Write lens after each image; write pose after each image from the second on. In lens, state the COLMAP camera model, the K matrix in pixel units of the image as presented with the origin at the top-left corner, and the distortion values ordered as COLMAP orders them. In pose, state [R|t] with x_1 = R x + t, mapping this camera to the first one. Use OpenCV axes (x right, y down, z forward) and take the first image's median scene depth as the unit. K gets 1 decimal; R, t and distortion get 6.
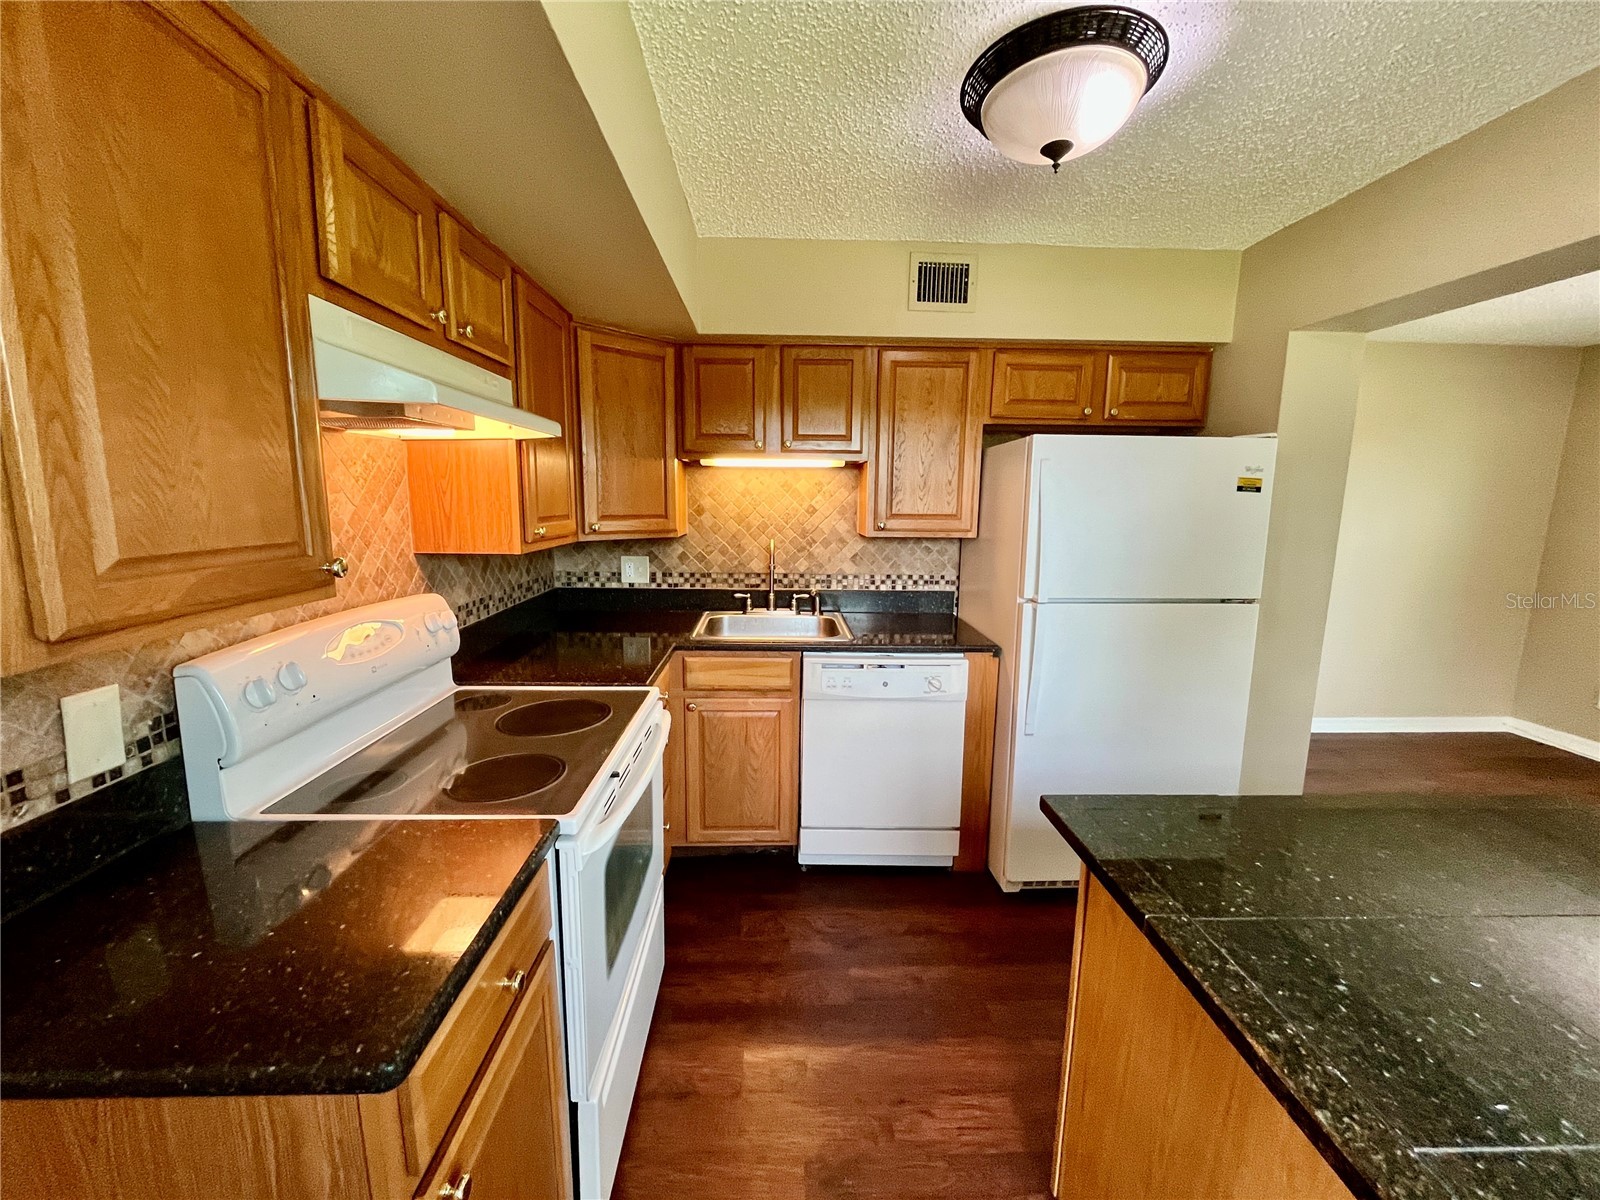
lens RADIAL K [[647.6, 0, 796.8], [0, 647.6, 597.8], [0, 0, 1]] dist [-0.002584, 0.000057]
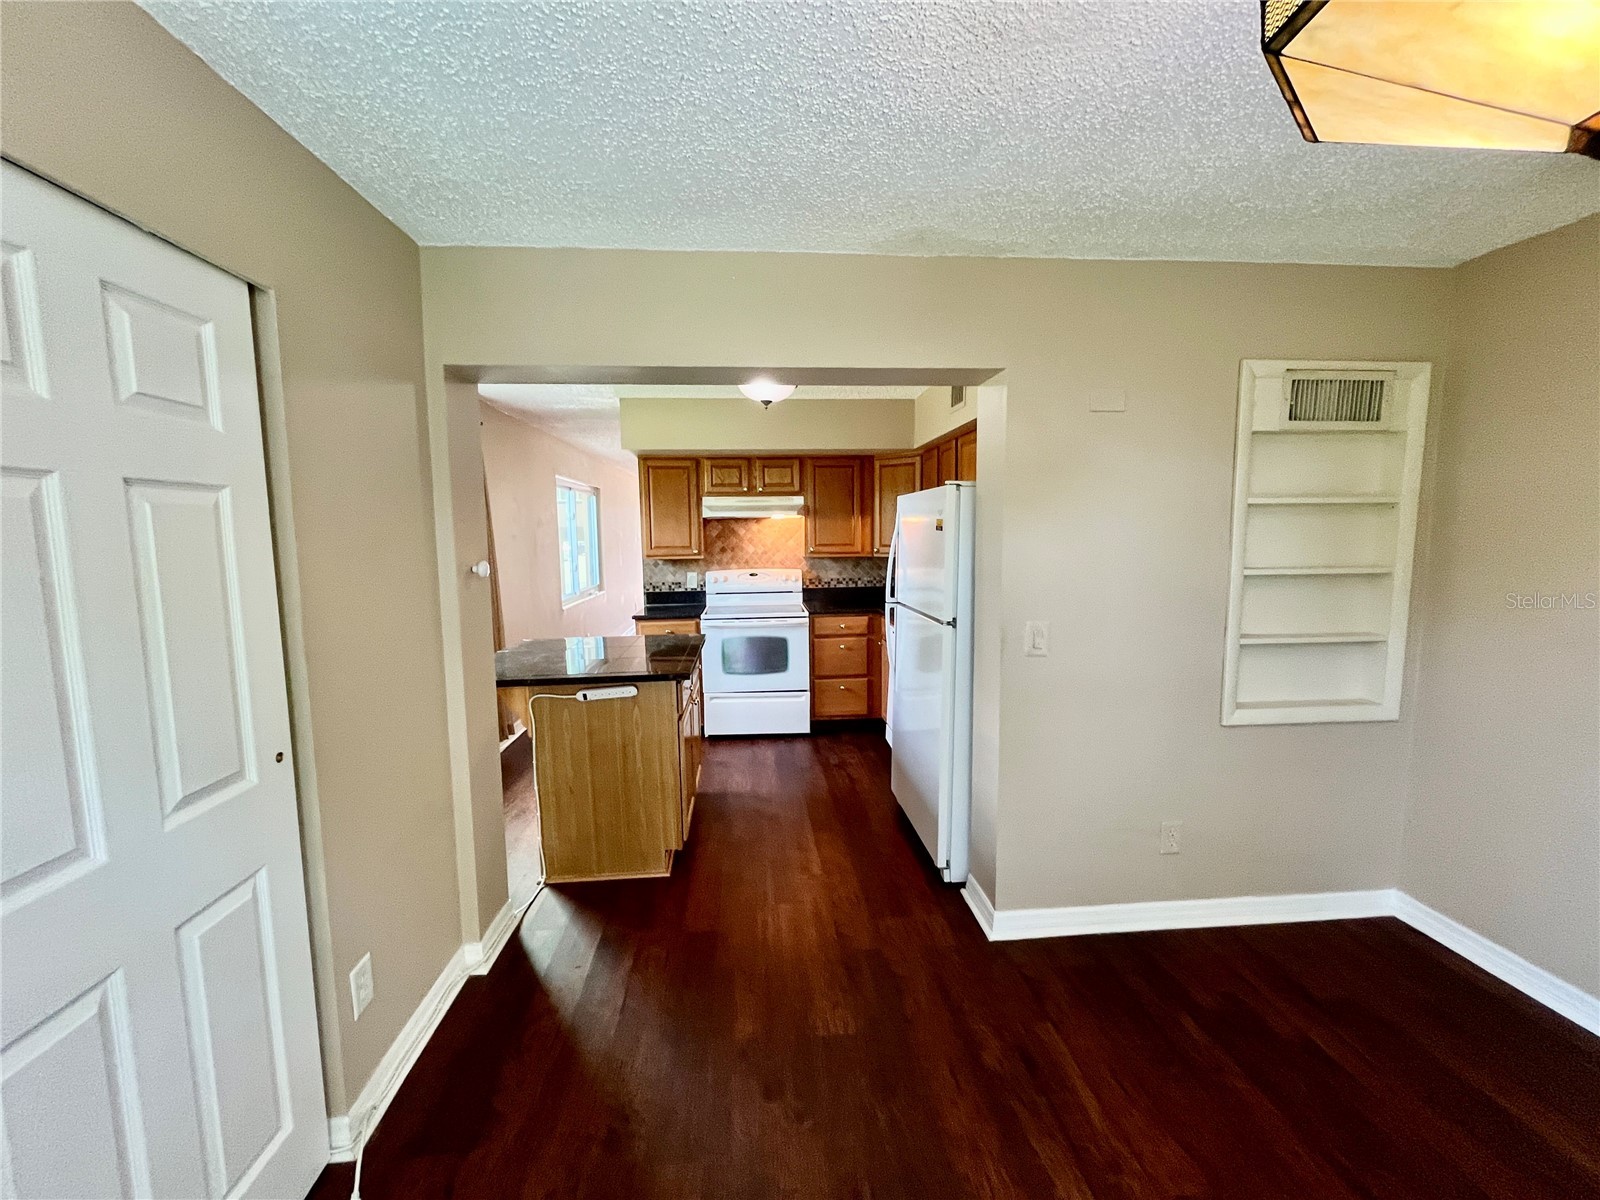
lens RADIAL K [[647.6, 0, 796.8], [0, 647.6, 597.8], [0, 0, 1]] dist [-0.002584, 0.000057]
pose [[0.044772, 0.093383, -0.994623, 1.425473], [-0.146337, 0.985495, 0.085939, -0.078926], [0.988221, 0.141703, 0.057788, 0.509051]]
